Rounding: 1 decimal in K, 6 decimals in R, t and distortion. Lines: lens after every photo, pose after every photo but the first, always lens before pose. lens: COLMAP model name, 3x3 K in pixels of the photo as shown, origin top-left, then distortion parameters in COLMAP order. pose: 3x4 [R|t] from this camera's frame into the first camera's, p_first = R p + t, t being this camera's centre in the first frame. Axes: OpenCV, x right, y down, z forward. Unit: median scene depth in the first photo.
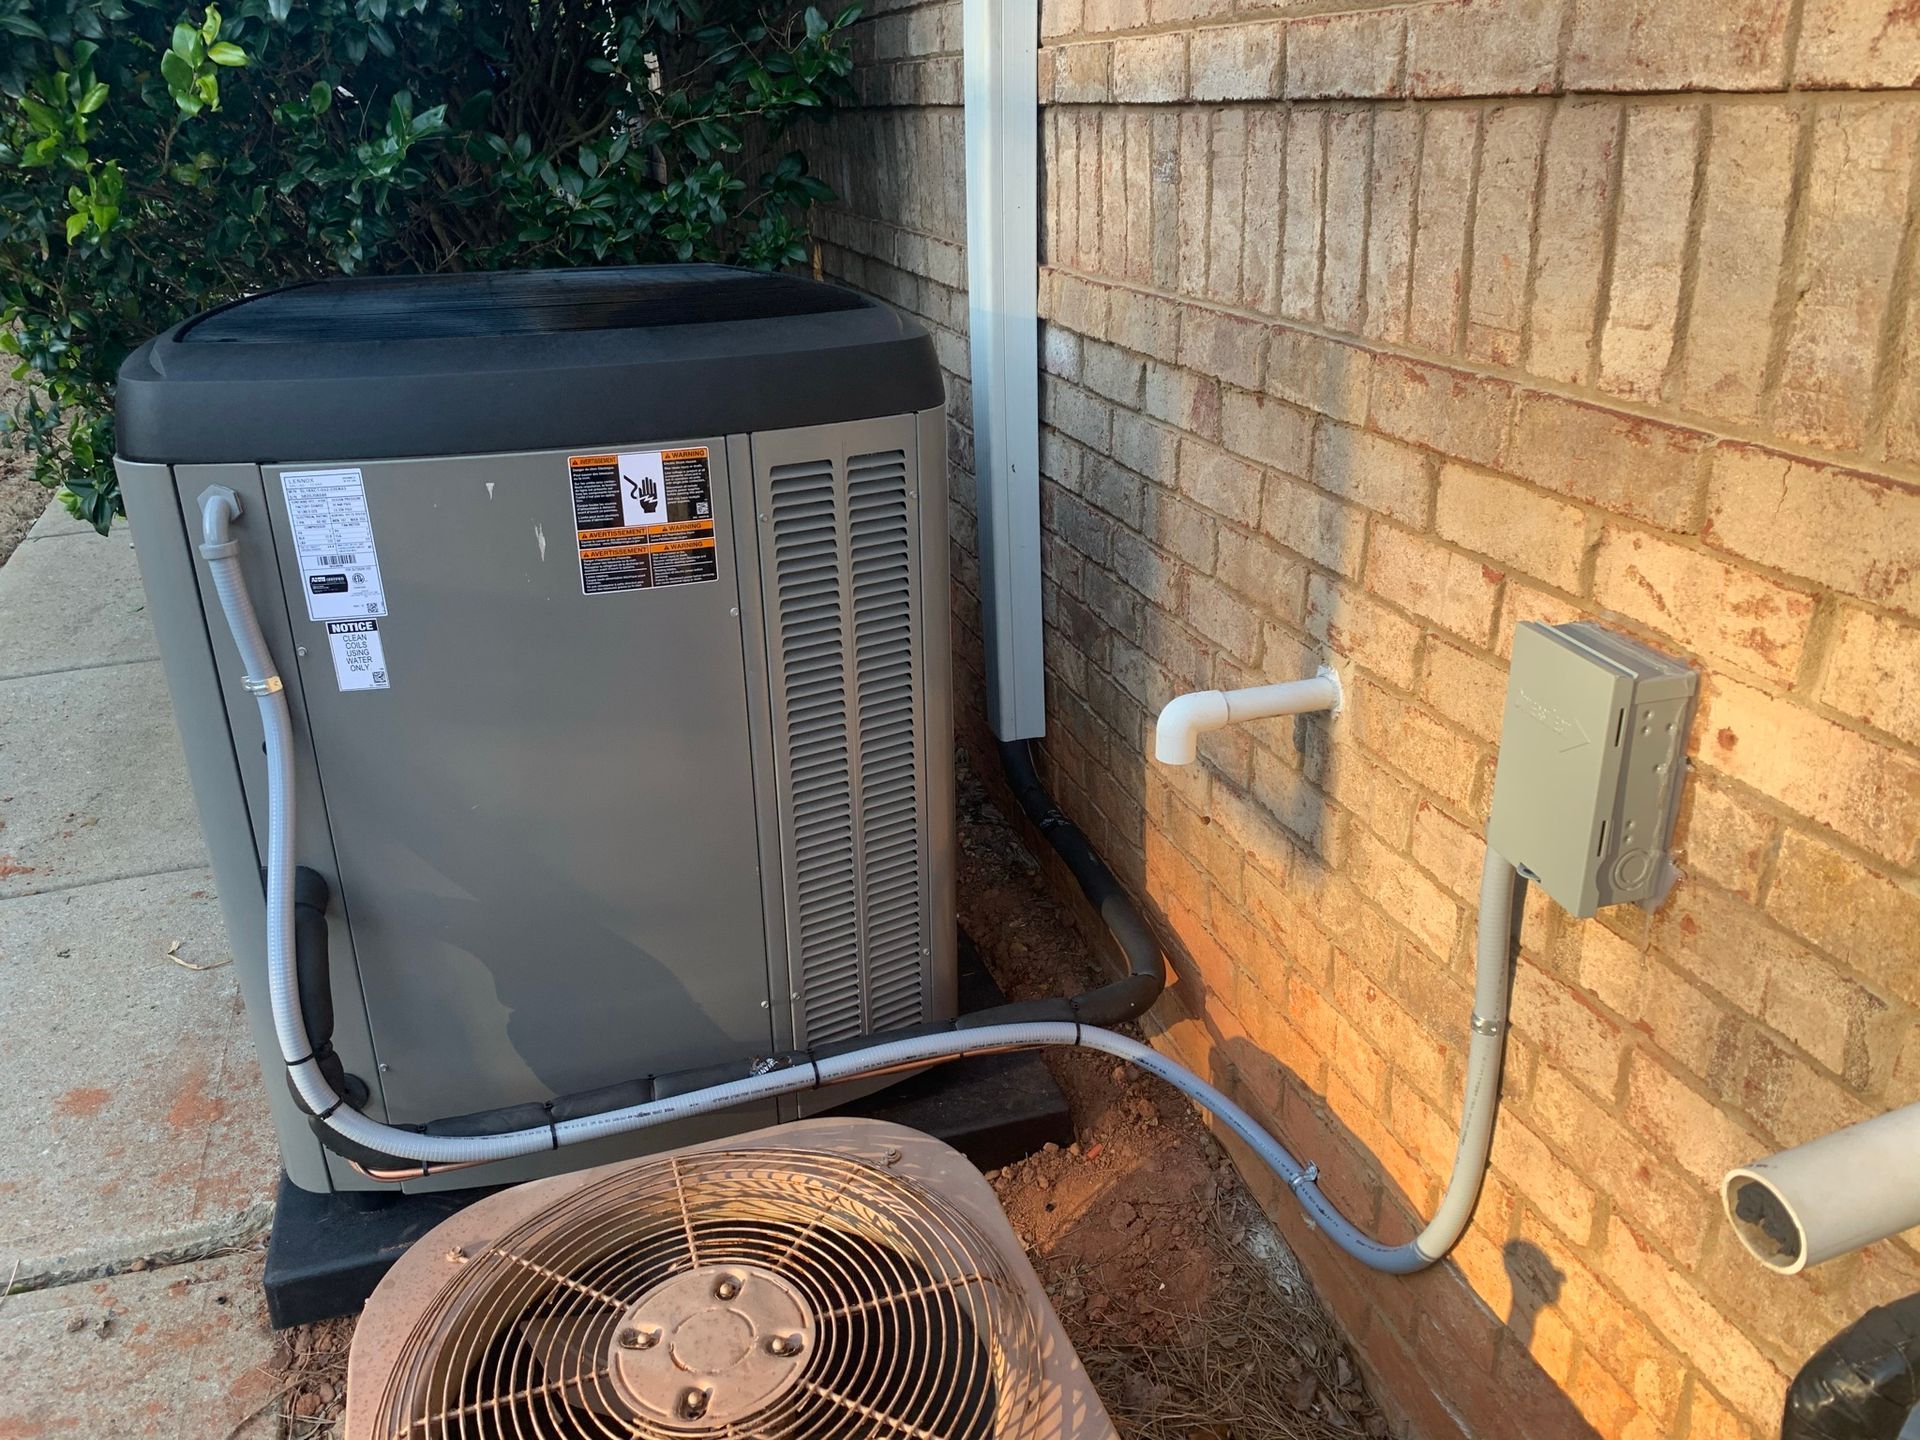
lens RADIAL K [[1469.9, 0, 958.3], [0, 1469.9, 725.9], [0, 0, 1]] dist [0.023616, -0.035679]
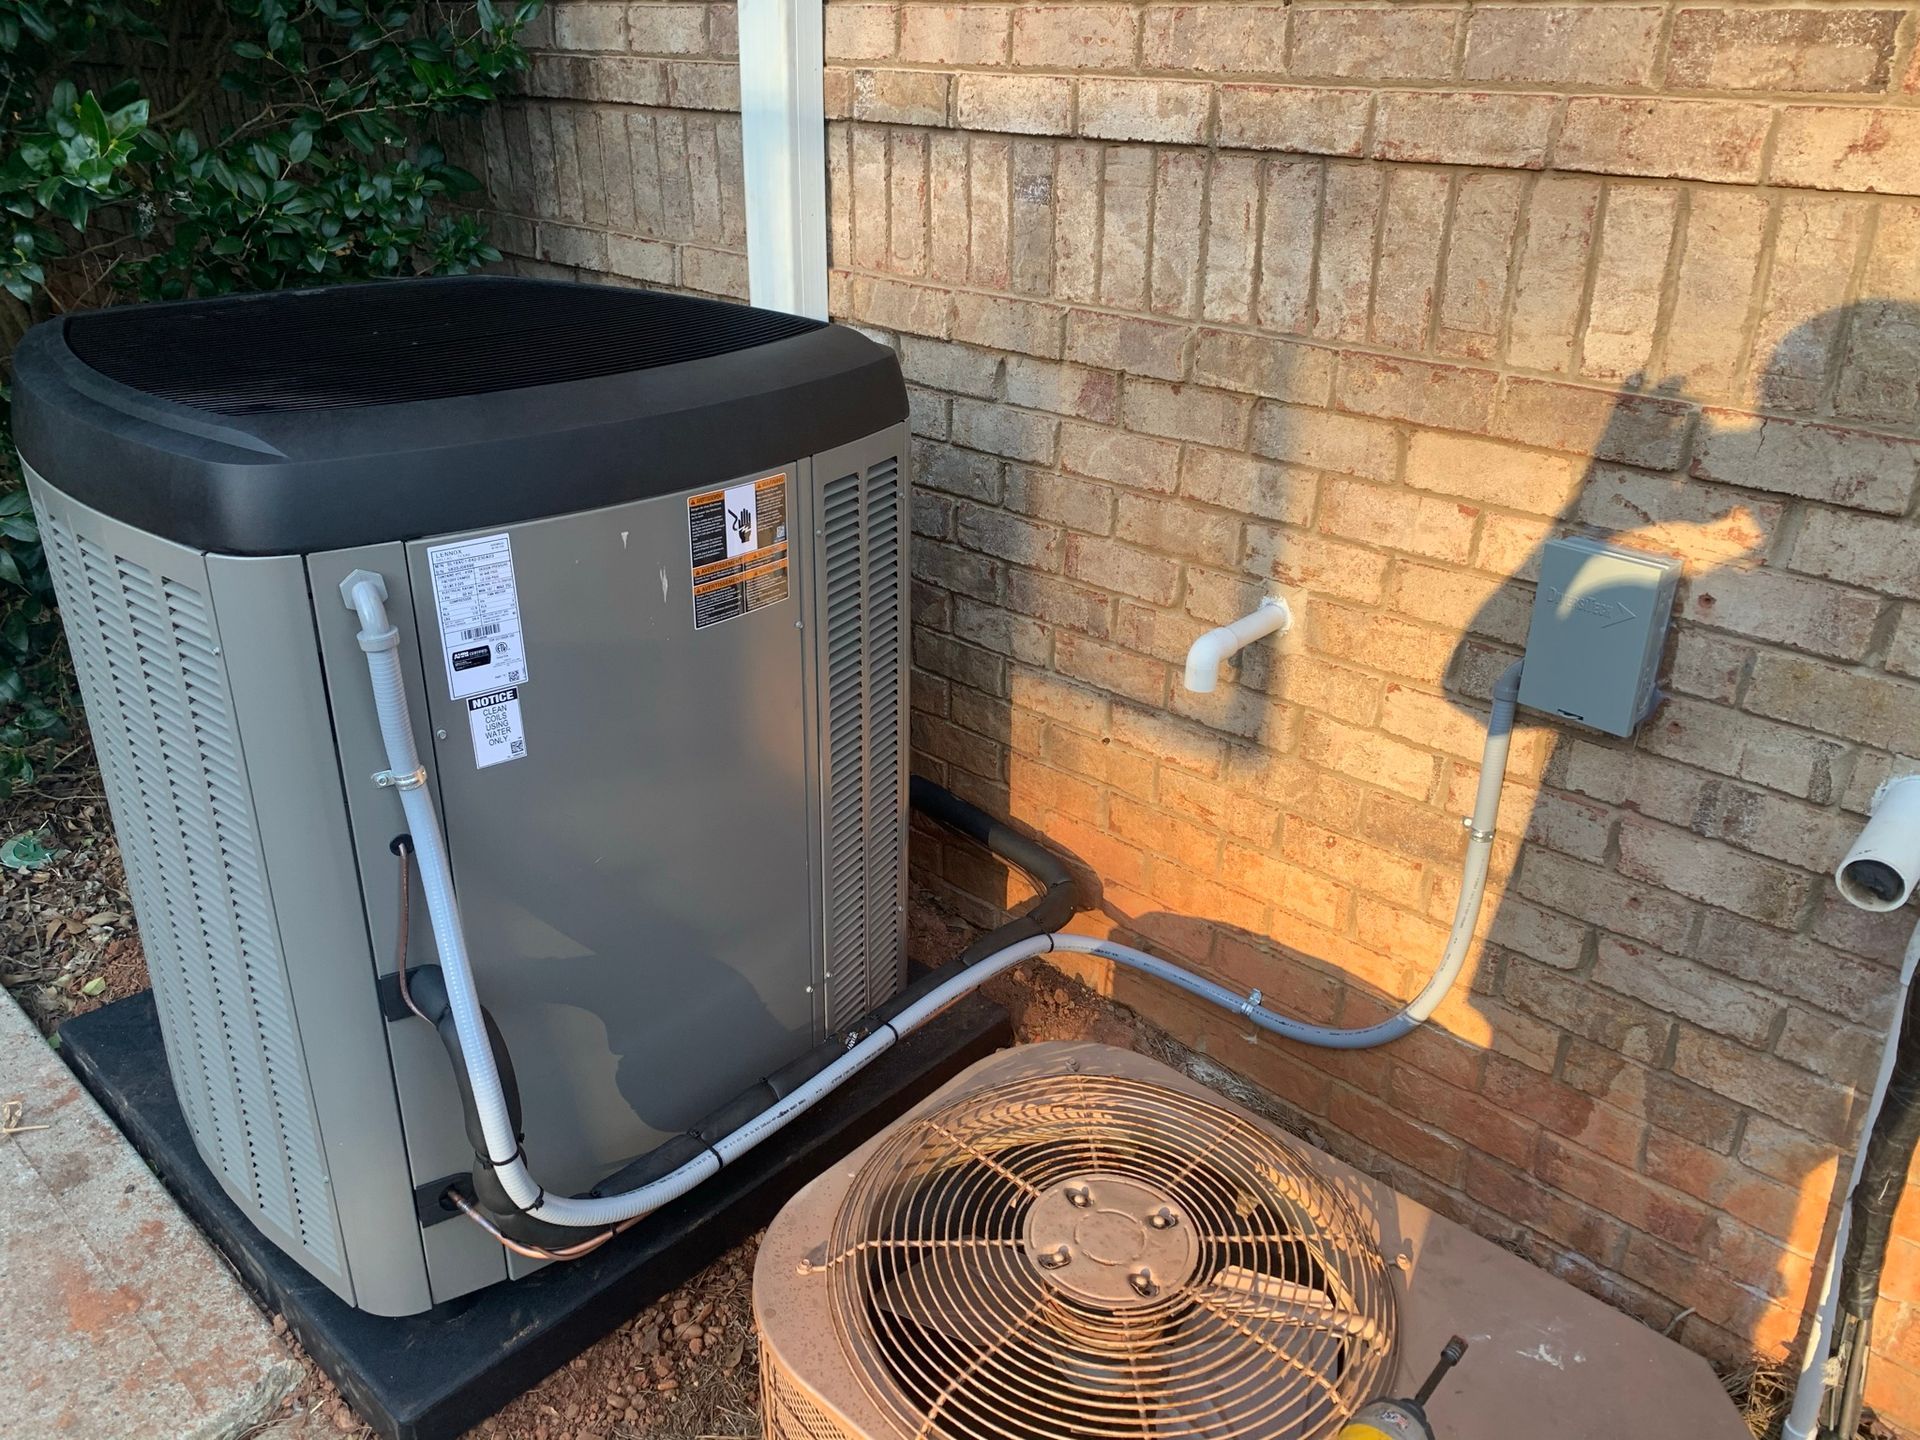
lens RADIAL K [[1469.9, 0, 960.0], [0, 1469.9, 720.0], [0, 0, 1]] dist [0.038179, -0.061614]
pose [[0.860580, -0.180957, 0.476085, -0.624404], [0.164203, 0.983419, 0.076976, -0.080039], [-0.482120, 0.011931, 0.876024, 0.022417]]
